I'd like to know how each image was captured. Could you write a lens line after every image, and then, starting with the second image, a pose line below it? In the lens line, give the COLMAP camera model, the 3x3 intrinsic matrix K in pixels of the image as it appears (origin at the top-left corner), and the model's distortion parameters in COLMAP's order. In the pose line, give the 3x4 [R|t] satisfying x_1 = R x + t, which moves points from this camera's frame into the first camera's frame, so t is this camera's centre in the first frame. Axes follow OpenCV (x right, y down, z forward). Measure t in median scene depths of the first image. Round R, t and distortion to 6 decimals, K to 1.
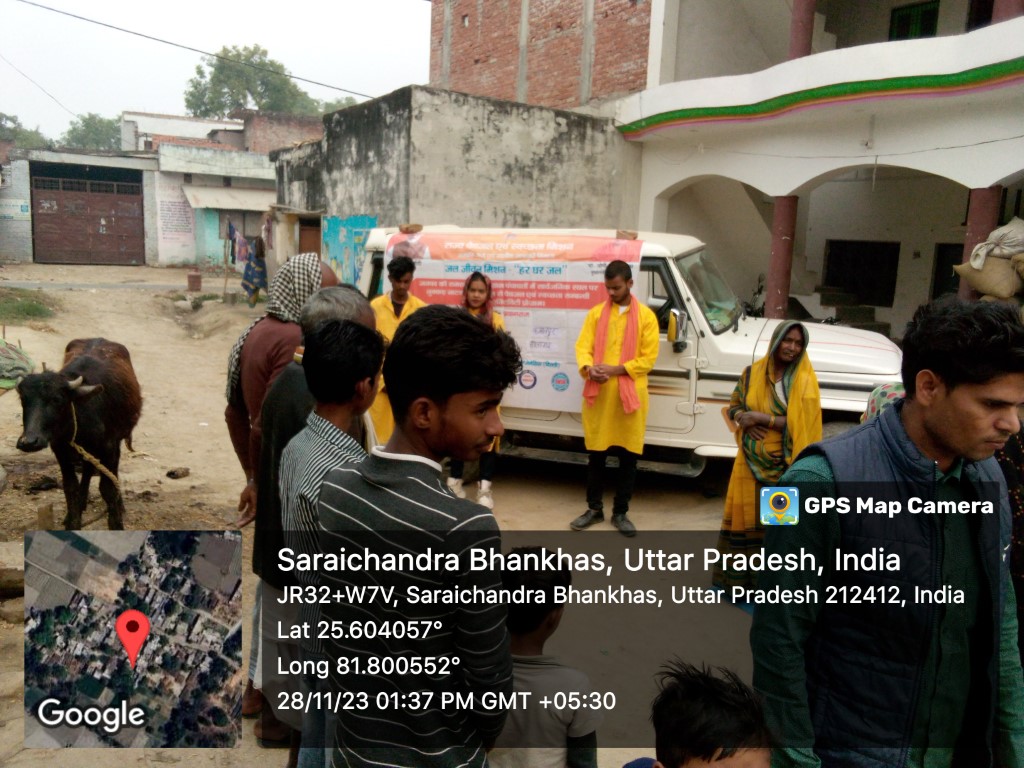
lens RADIAL K [[793.4, 0, 512.0], [0, 793.4, 384.0], [0, 0, 1]] dist [0.041425, -0.084315]
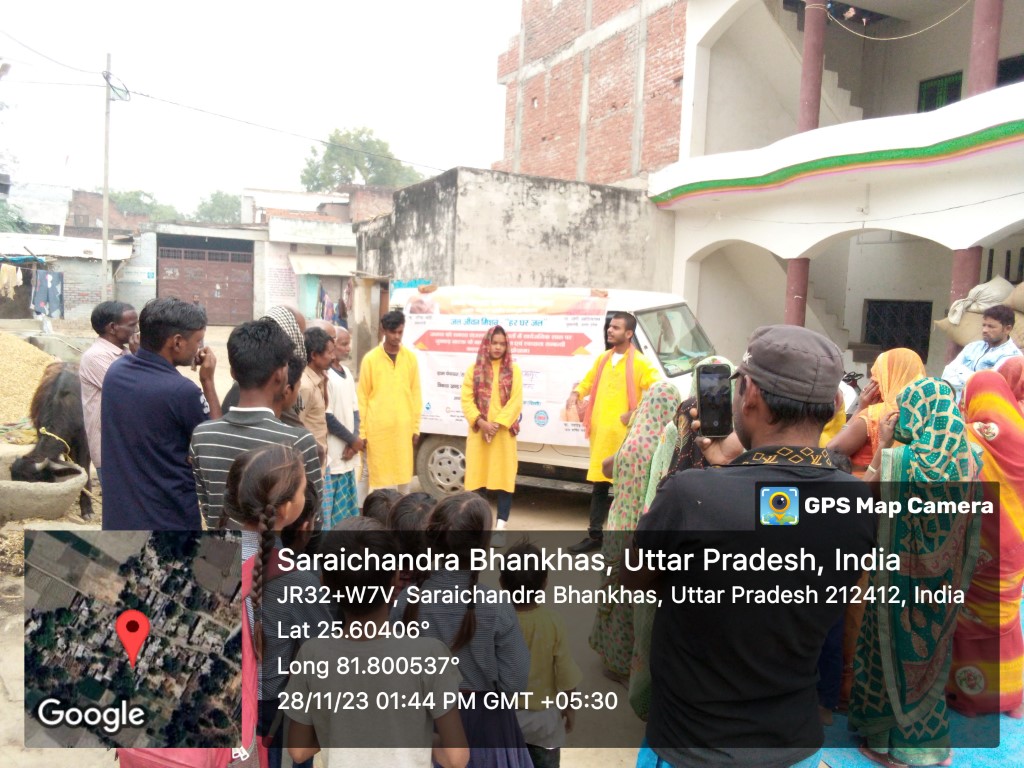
lens RADIAL K [[795.4, 0, 512.0], [0, 795.4, 384.0], [0, 0, 1]] dist [0.048702, -0.103102]
pose [[0.991728, 0.009569, -0.128002, 0.089265], [-0.019530, 0.996856, -0.076793, 0.020798], [0.126864, 0.078658, 0.988796, -0.089562]]
